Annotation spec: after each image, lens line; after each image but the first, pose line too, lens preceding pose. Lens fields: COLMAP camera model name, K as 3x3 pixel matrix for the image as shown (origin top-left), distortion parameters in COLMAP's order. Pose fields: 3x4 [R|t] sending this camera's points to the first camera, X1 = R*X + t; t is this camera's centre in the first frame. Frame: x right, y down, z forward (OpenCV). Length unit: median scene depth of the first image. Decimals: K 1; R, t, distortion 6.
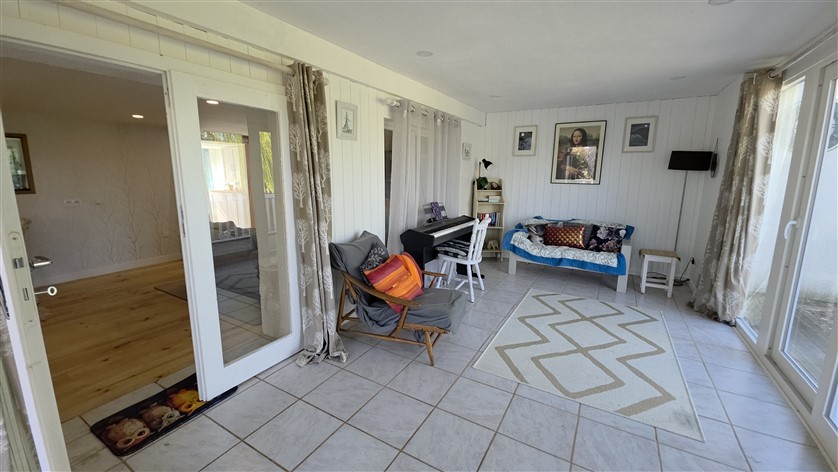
lens RADIAL K [[332.9, 0, 415.2], [0, 332.9, 231.9], [0, 0, 1]] dist [0.002904, -0.003117]
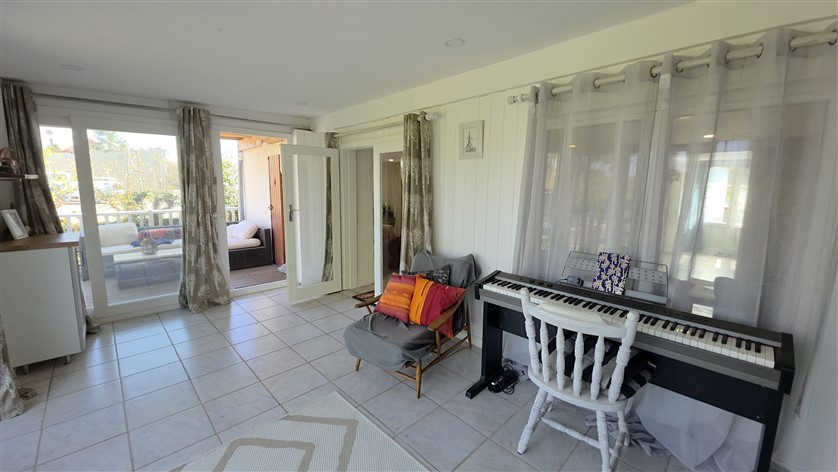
lens RADIAL K [[332.9, 0, 415.5], [0, 332.9, 237.8], [0, 0, 1]] dist [0.002904, -0.003117]
pose [[-0.264002, 0.131589, -0.955504, 0.885740], [-0.186320, 0.965033, 0.184381, -0.219862], [0.946355, 0.226707, -0.230253, 1.222913]]
